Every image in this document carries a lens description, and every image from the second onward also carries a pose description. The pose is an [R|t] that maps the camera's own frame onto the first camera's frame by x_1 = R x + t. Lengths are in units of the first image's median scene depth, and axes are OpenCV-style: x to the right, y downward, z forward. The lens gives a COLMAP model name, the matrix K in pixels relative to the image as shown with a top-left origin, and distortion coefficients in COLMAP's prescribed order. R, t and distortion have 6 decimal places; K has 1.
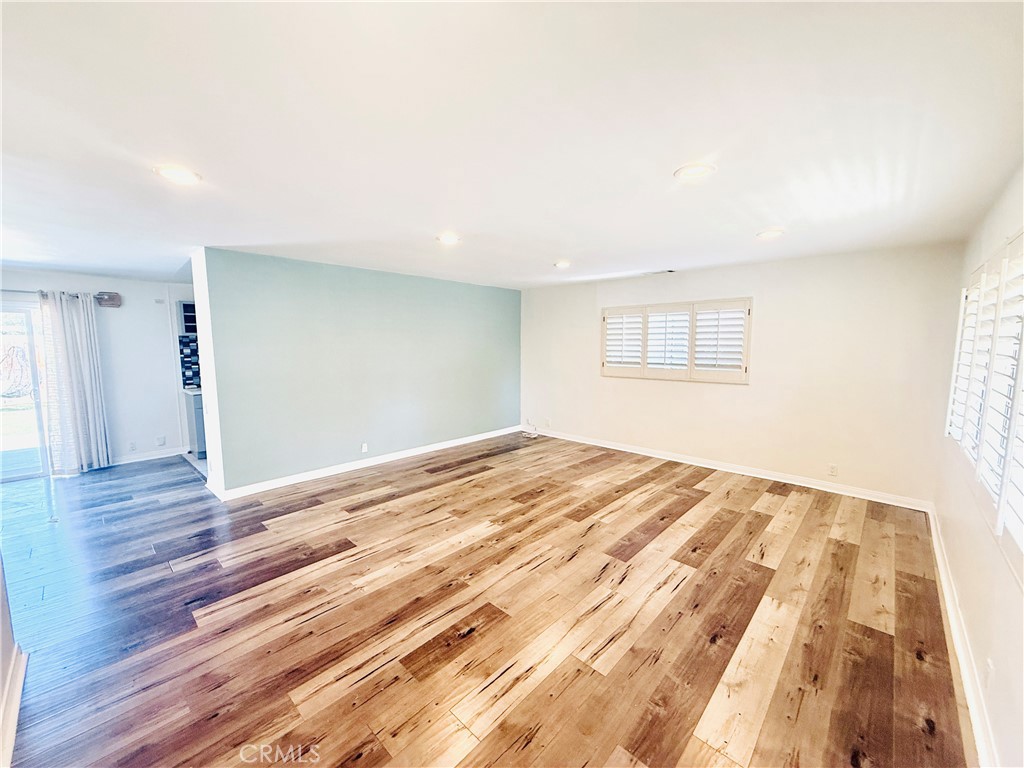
lens RADIAL K [[407.1, 0, 511.1], [0, 407.1, 387.9], [0, 0, 1]] dist [0.000253, -0.000041]
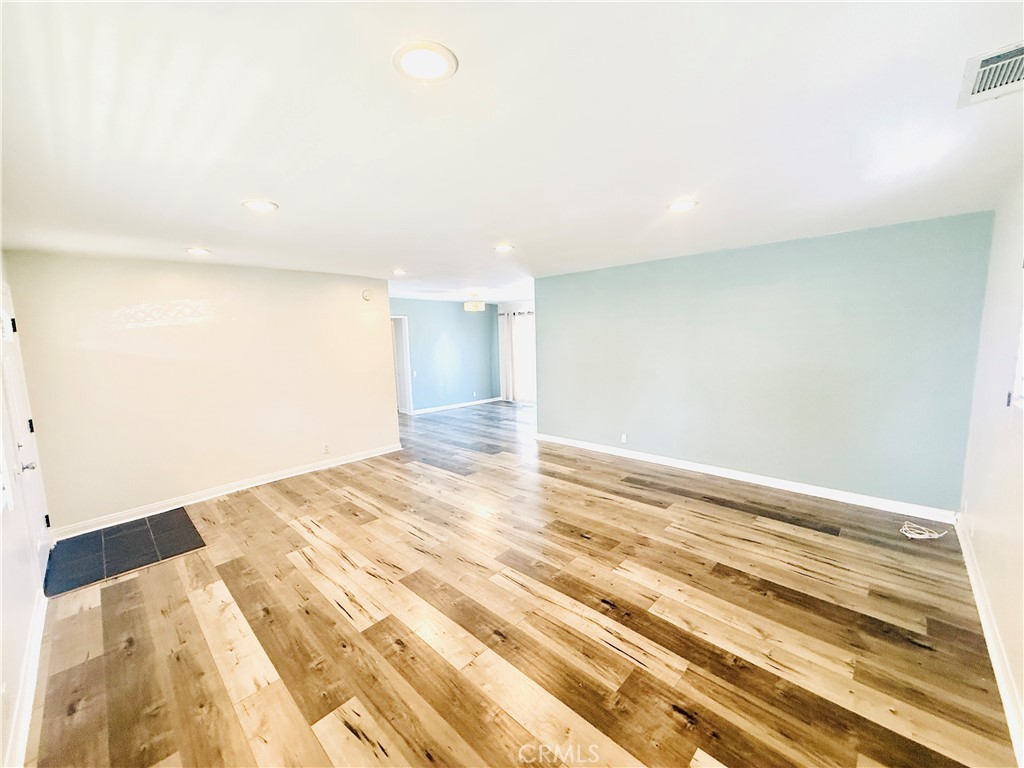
lens RADIAL K [[407.1, 0, 511.1], [0, 407.1, 387.9], [0, 0, 1]] dist [0.000253, -0.000041]
pose [[-0.012220, 0.126663, -0.991871, 0.869329], [-0.086238, 0.988115, 0.127246, -0.116332], [0.996200, 0.087091, -0.001152, 0.917832]]
